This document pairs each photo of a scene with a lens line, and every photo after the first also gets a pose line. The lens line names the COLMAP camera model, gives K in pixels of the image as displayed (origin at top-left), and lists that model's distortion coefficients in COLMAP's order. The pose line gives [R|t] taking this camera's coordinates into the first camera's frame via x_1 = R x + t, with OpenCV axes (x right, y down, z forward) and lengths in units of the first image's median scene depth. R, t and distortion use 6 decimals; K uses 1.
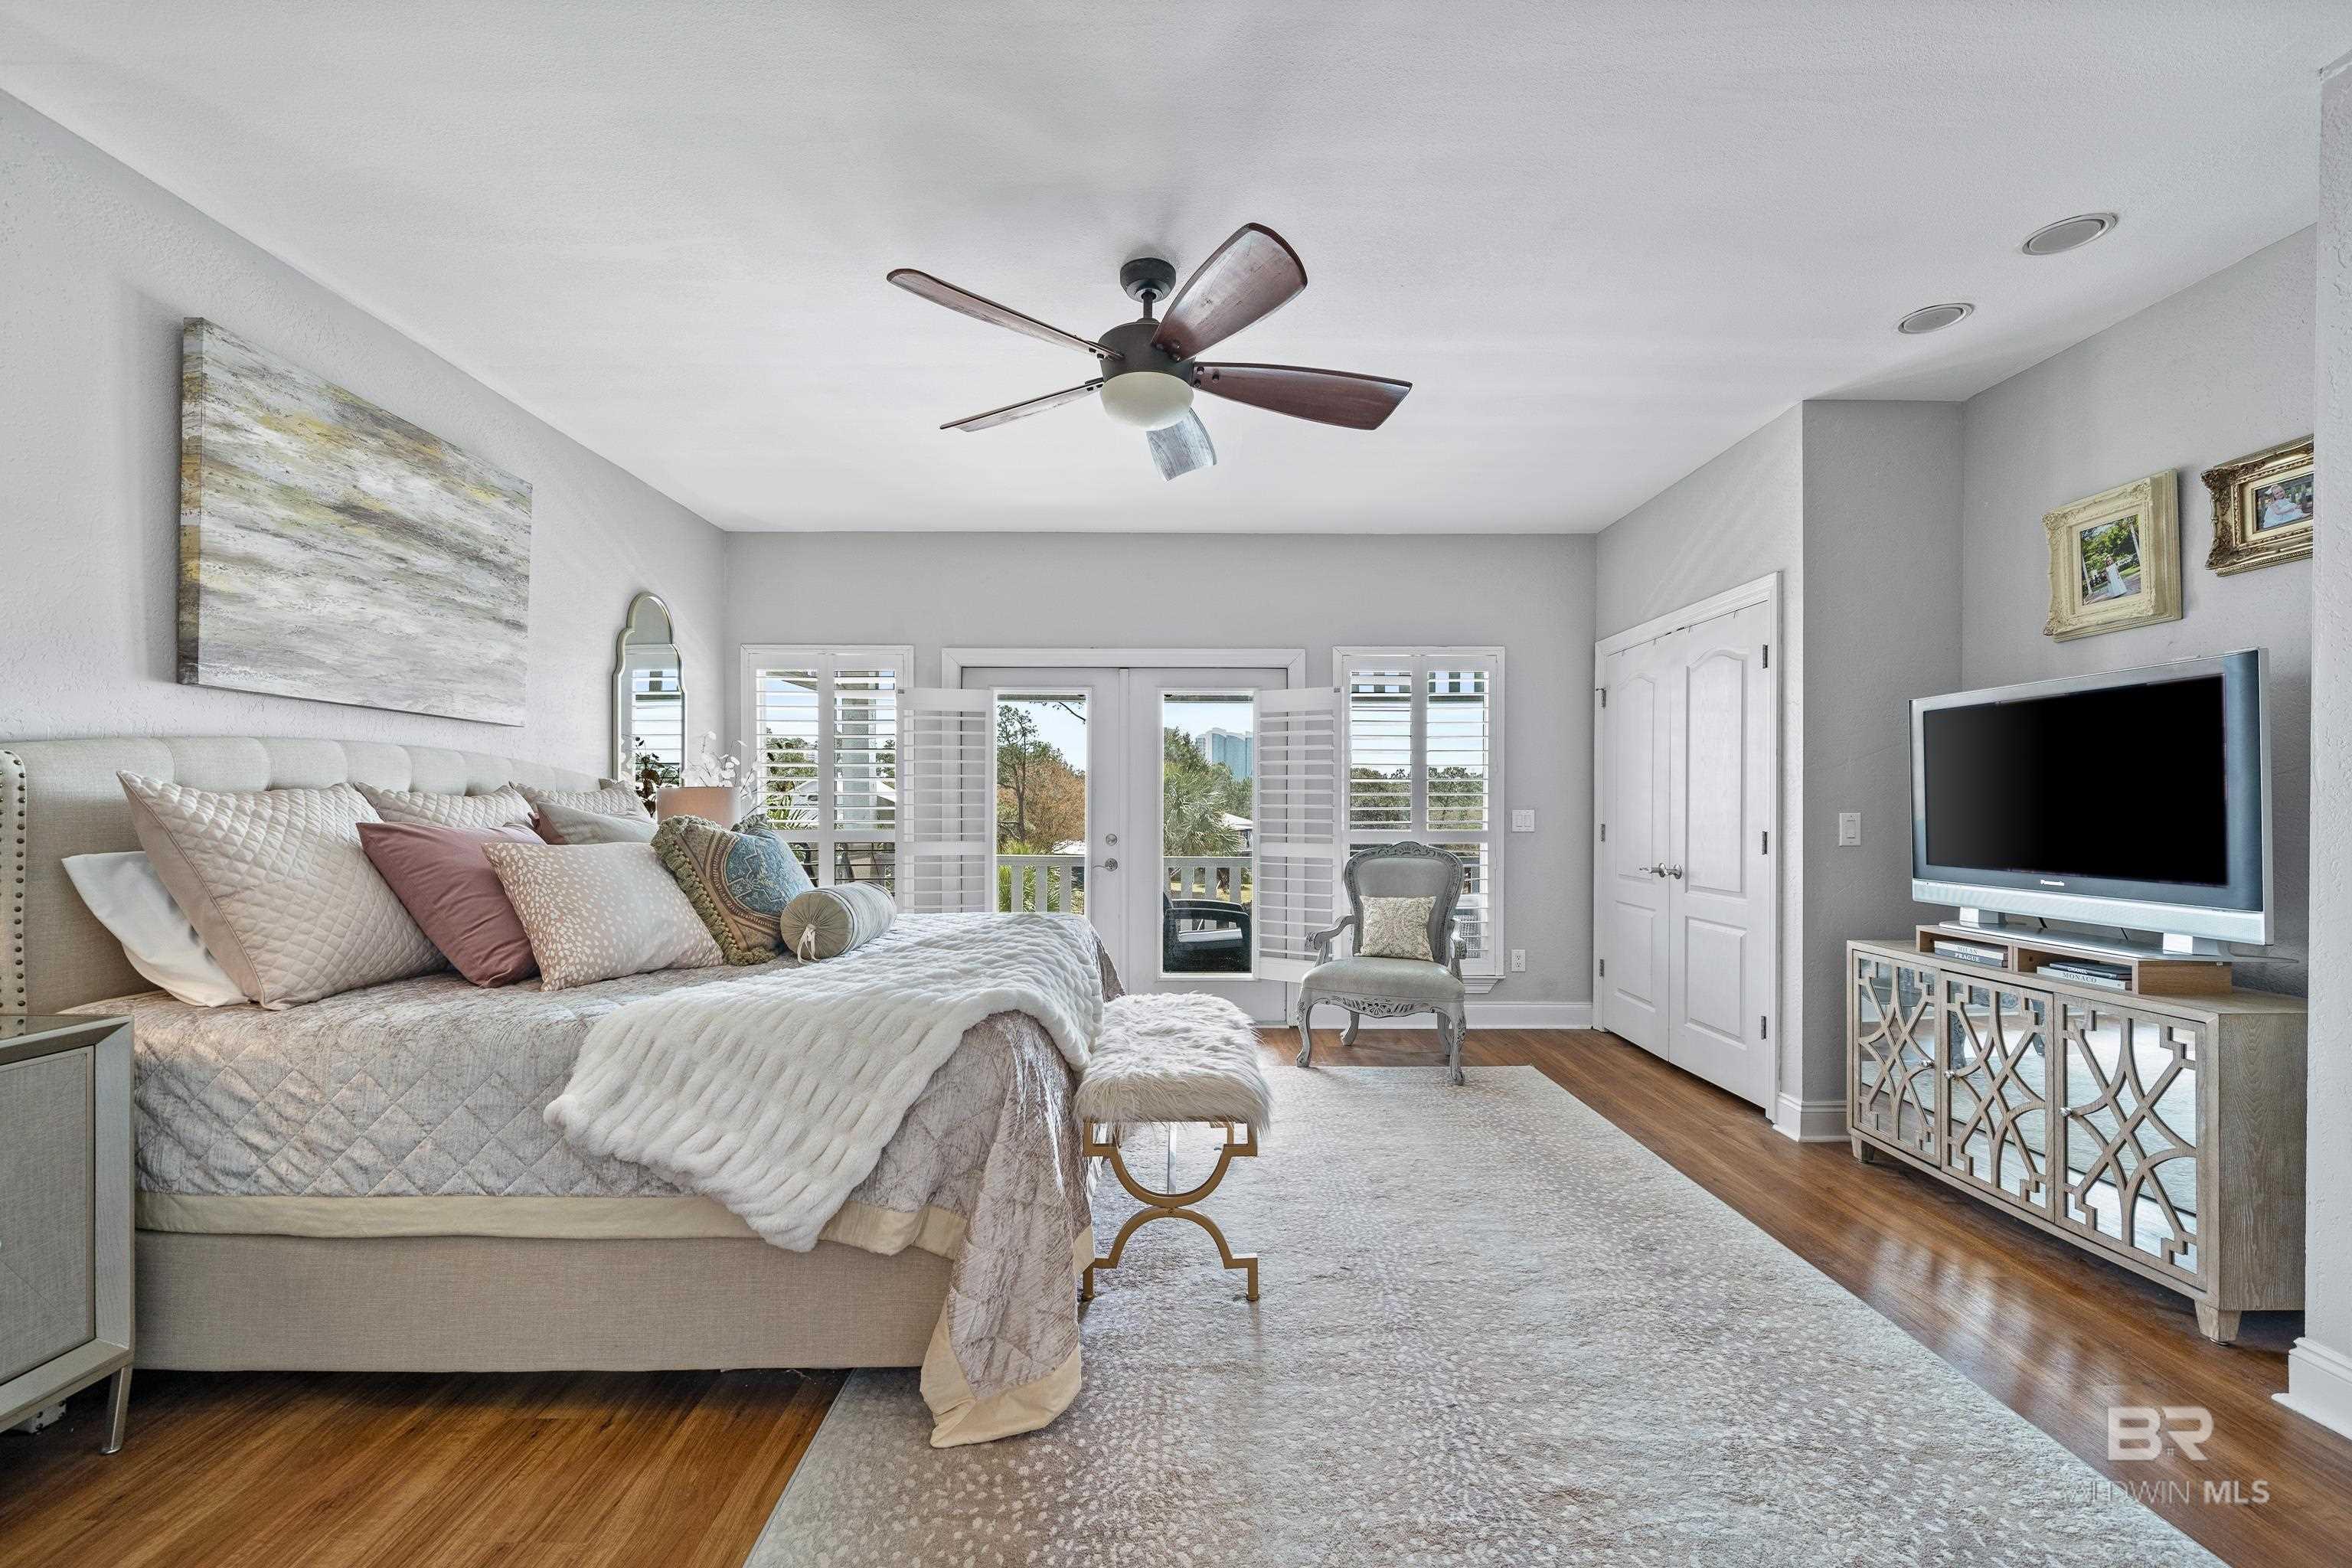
lens RADIAL K [[1006.3, 0, 1172.9], [0, 1006.3, 803.5], [0, 0, 1]] dist [-0.000334, -0.000172]
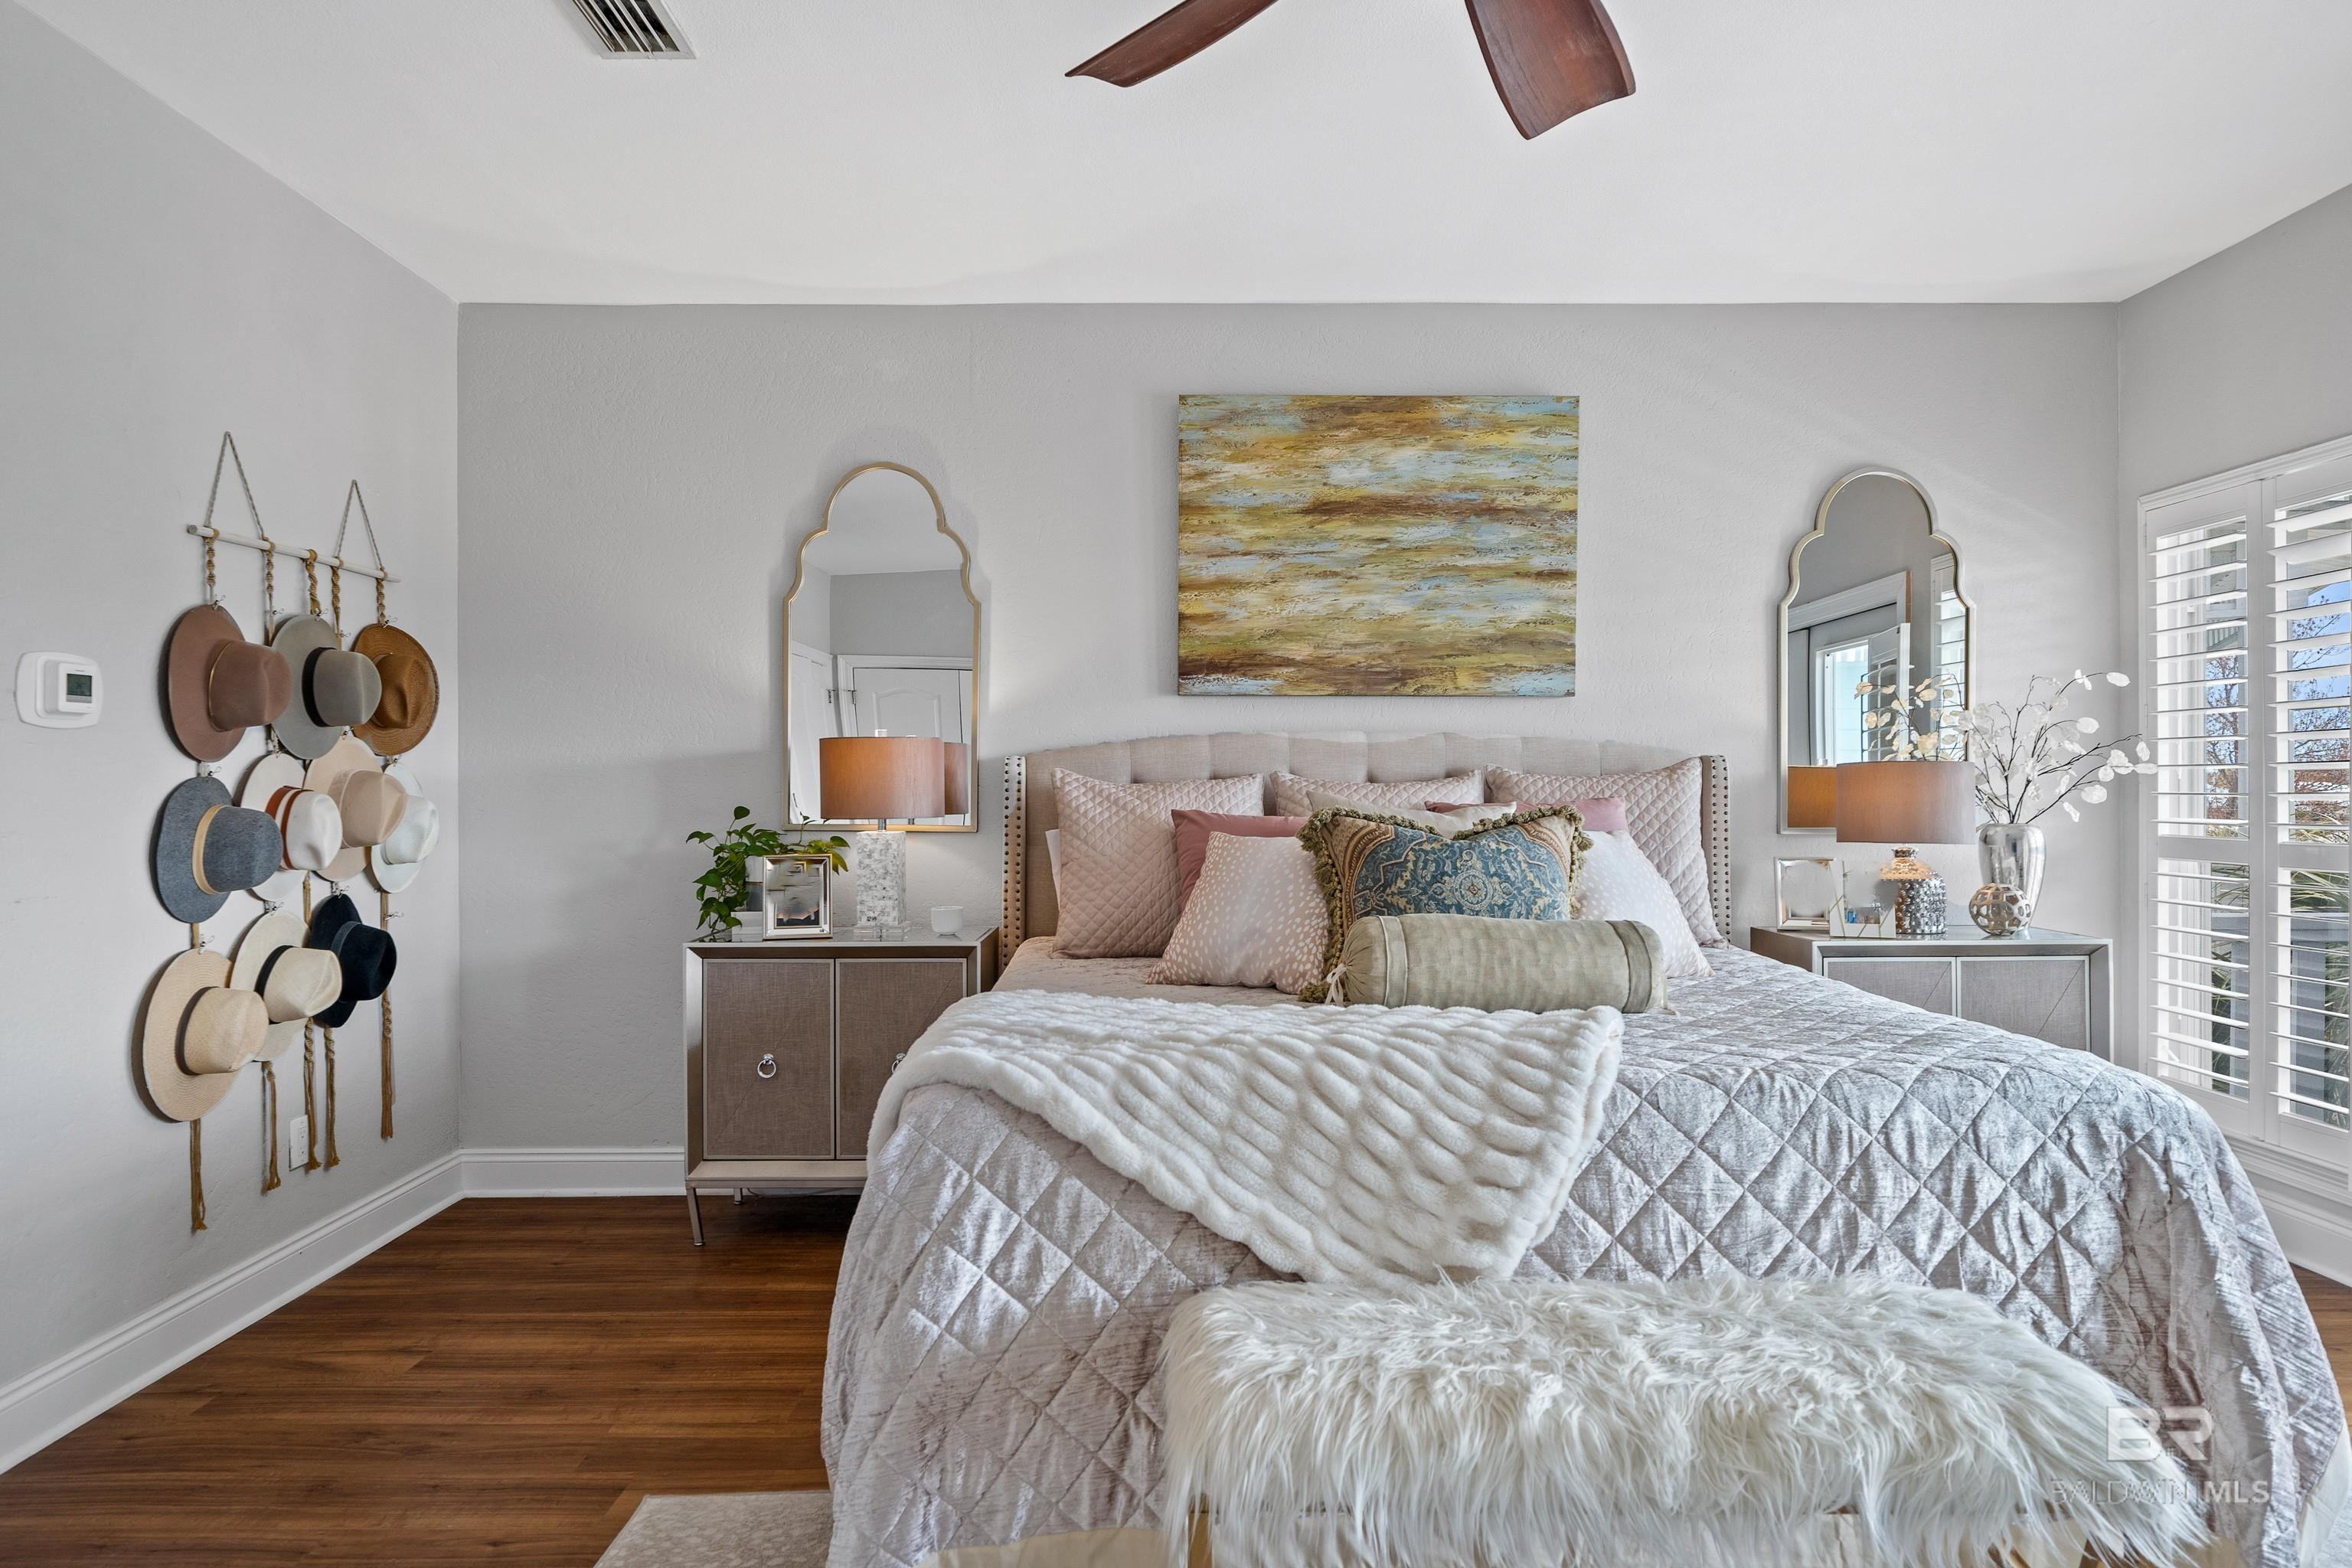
lens RADIAL K [[1353.9, 0, 1141.0], [0, 1353.9, 779.7], [0, 0, 1]] dist [0.003592, 0.002022]
pose [[-0.022499, -0.008565, -0.999710, 0.586494], [0.005443, 0.999947, -0.008690, -0.000763], [0.999732, -0.005637, -0.022451, 0.853403]]
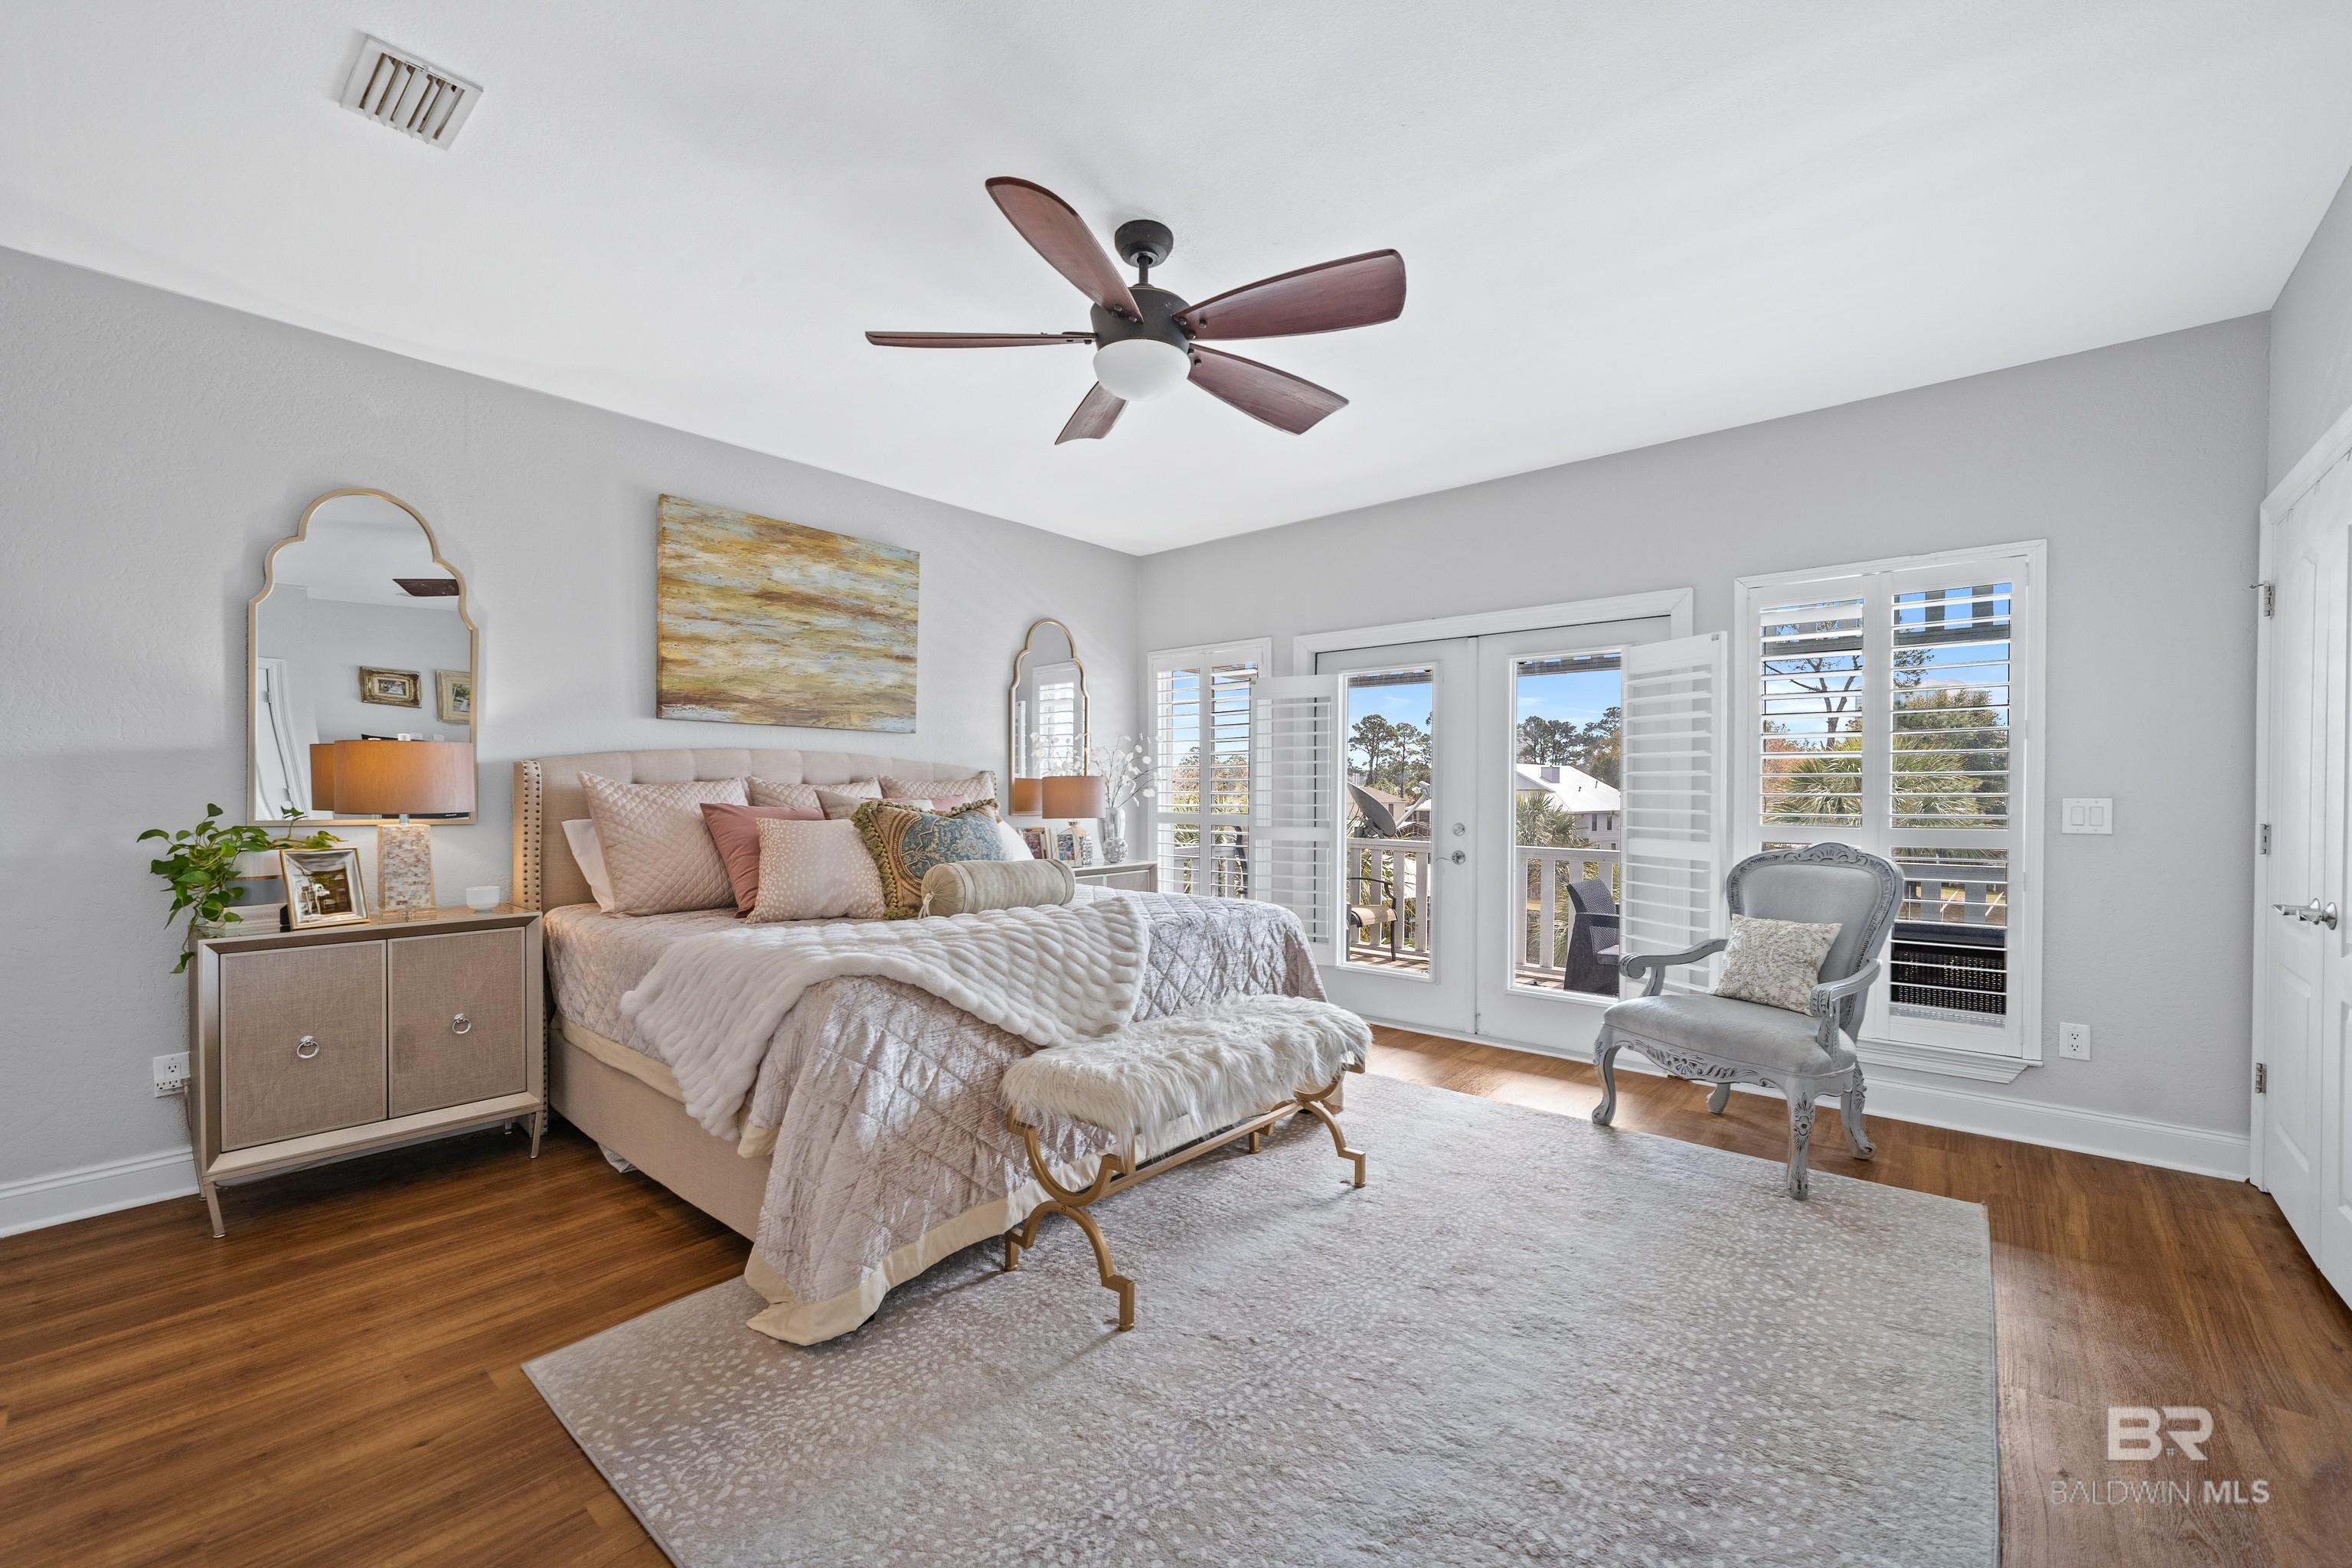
lens RADIAL K [[981.2, 0, 1146.7], [0, 981.2, 794.9], [0, 0, 1]] dist [0.000974, 0.000102]
pose [[0.737801, 0.002261, -0.675015, 0.599008], [0.001768, 0.999984, 0.005282, -0.000174], [0.675016, -0.005090, 0.737785, 0.303586]]
